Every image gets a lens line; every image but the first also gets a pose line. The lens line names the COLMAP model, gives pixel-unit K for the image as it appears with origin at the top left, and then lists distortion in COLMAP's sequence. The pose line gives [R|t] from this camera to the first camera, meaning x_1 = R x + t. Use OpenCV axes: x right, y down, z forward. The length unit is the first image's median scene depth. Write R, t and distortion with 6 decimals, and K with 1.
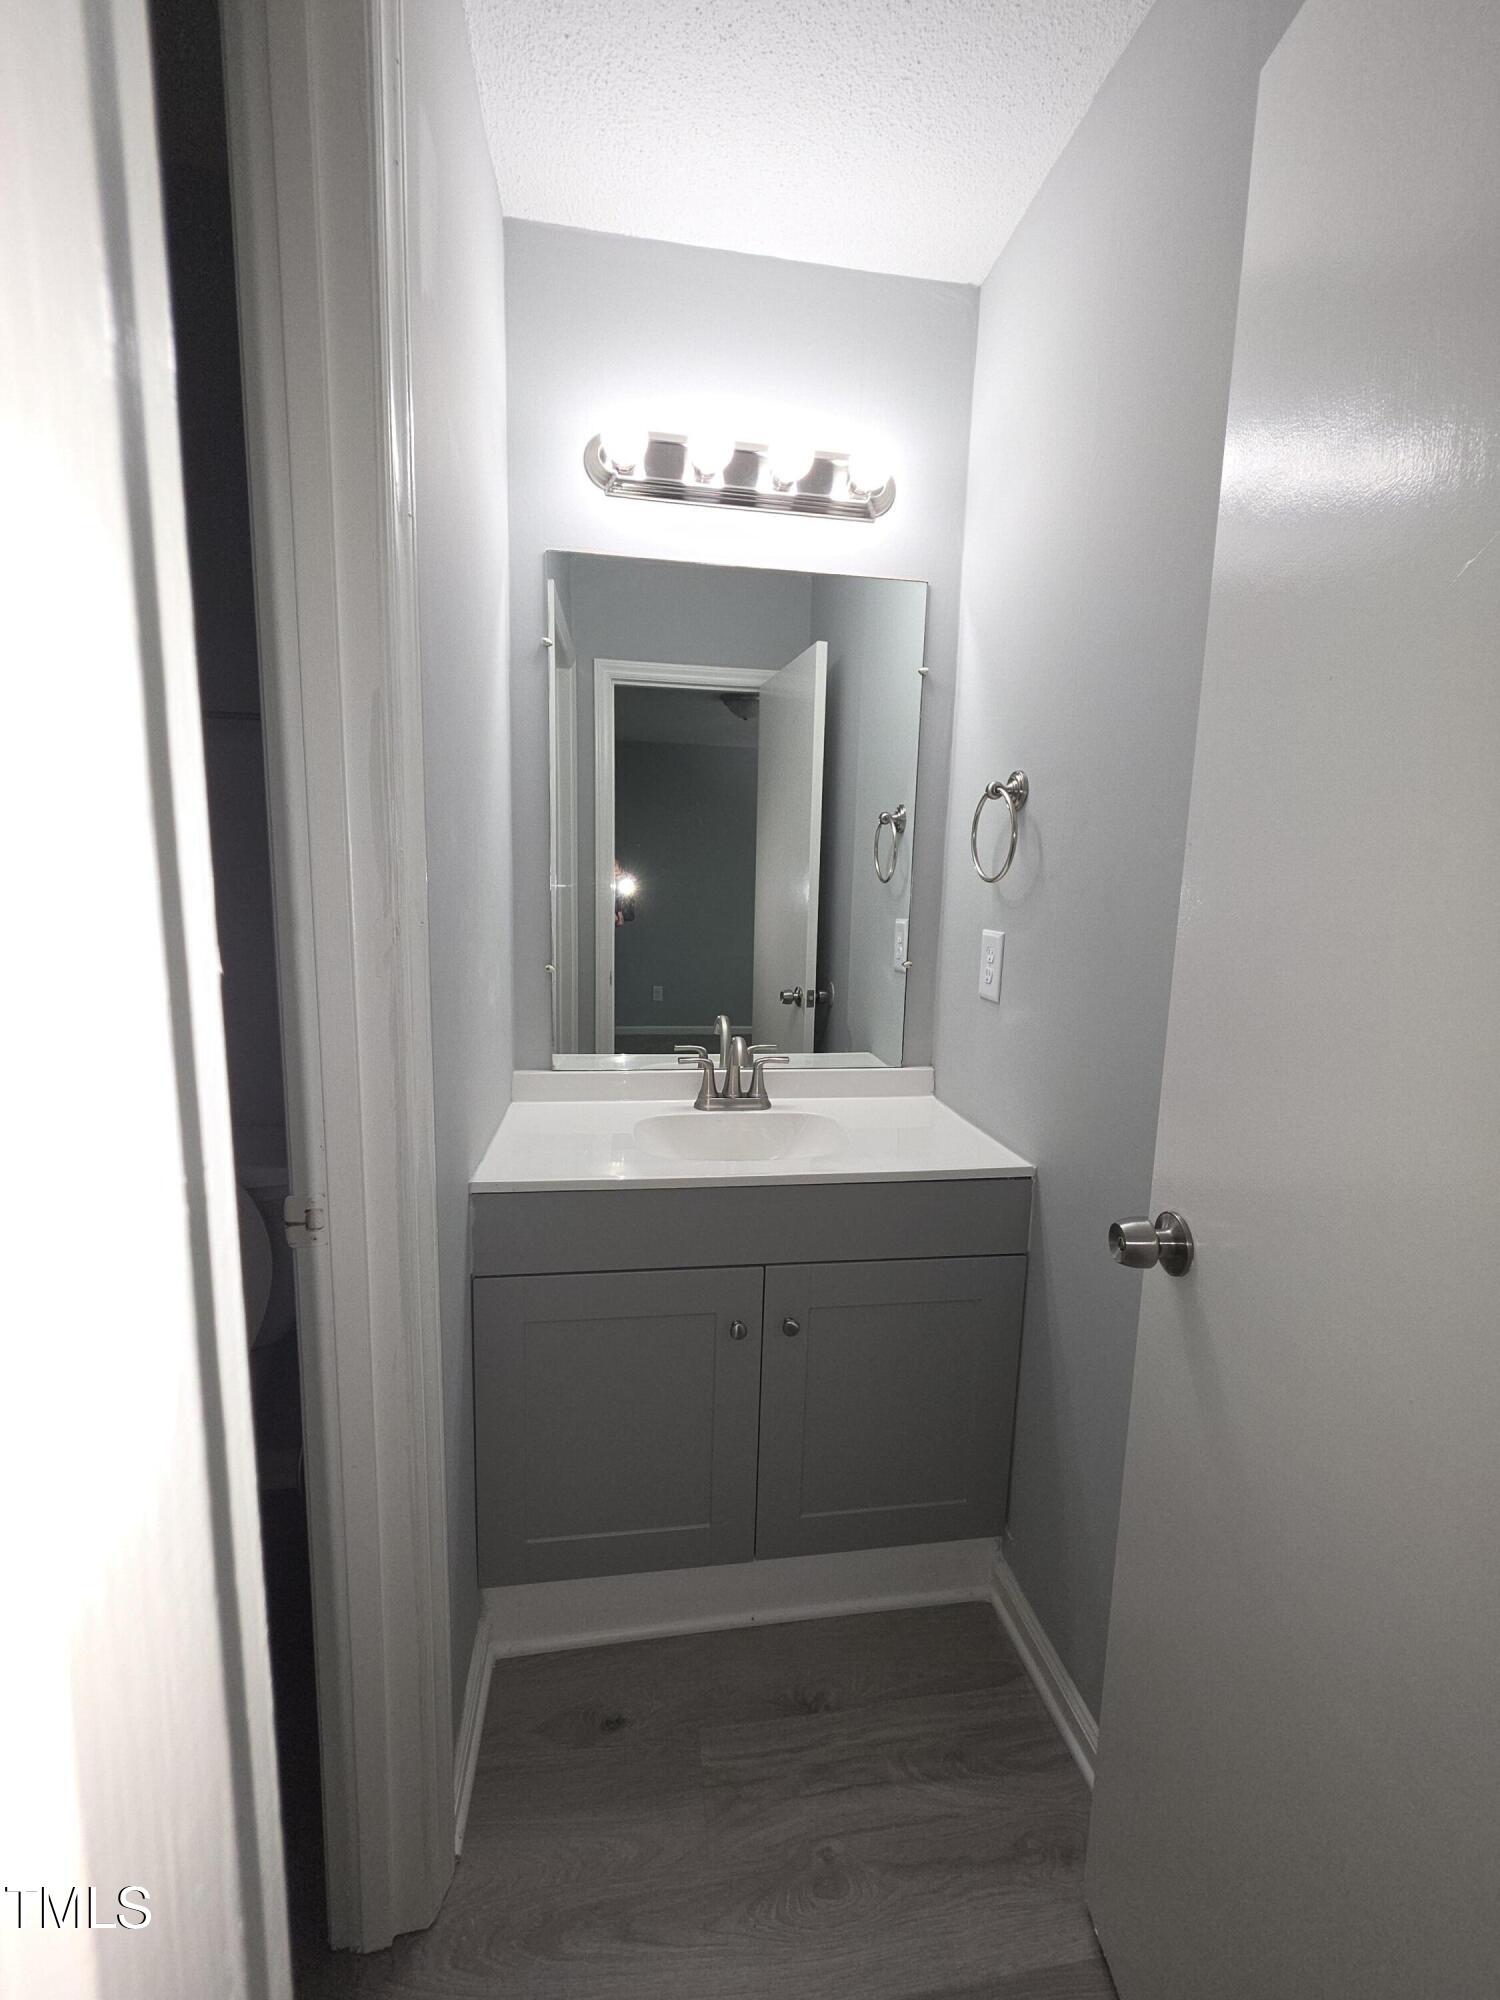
lens RADIAL K [[807.9, 0, 750.0], [0, 807.9, 1000.0], [0, 0, 1]] dist [0.000284, -0.000091]
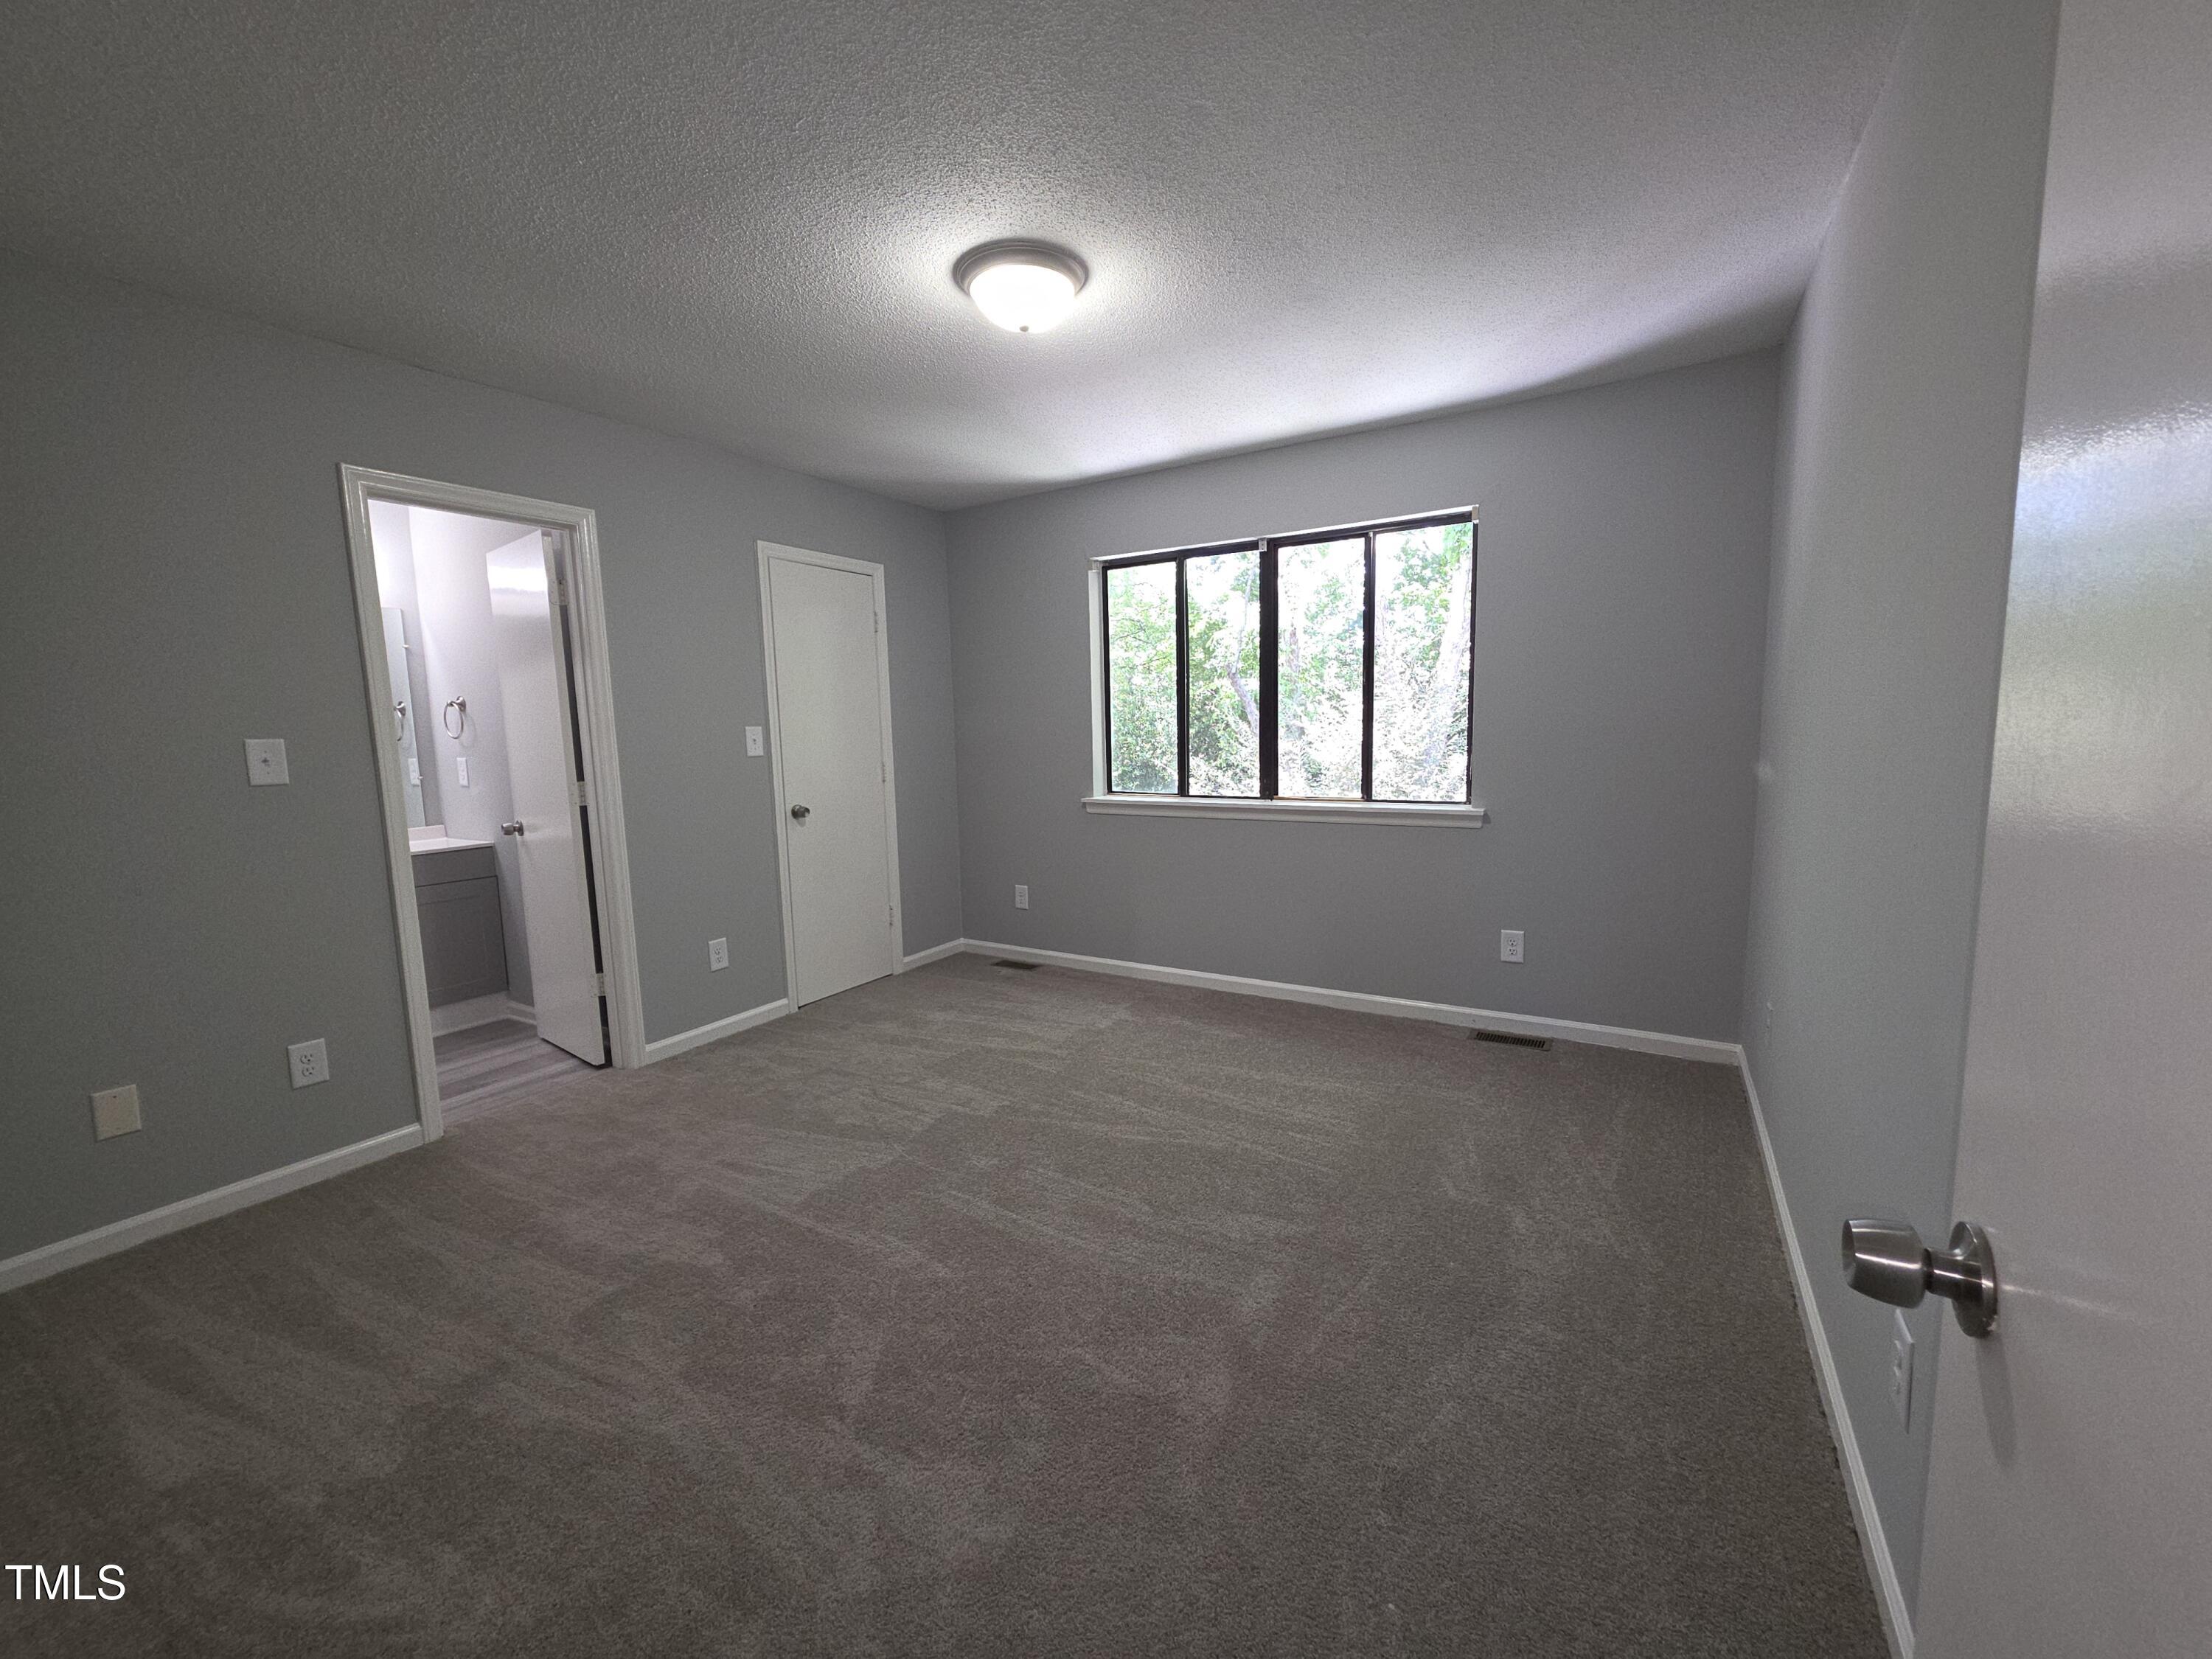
lens RADIAL K [[893.6, 0, 1106.0], [0, 893.6, 829.5], [0, 0, 1]] dist [0.000284, -0.000091]
pose [[0.646398, -0.132745, 0.751365, -0.491882], [0.146759, 0.987993, 0.048294, 0.278897], [-0.748754, 0.079052, 0.658118, -2.186214]]
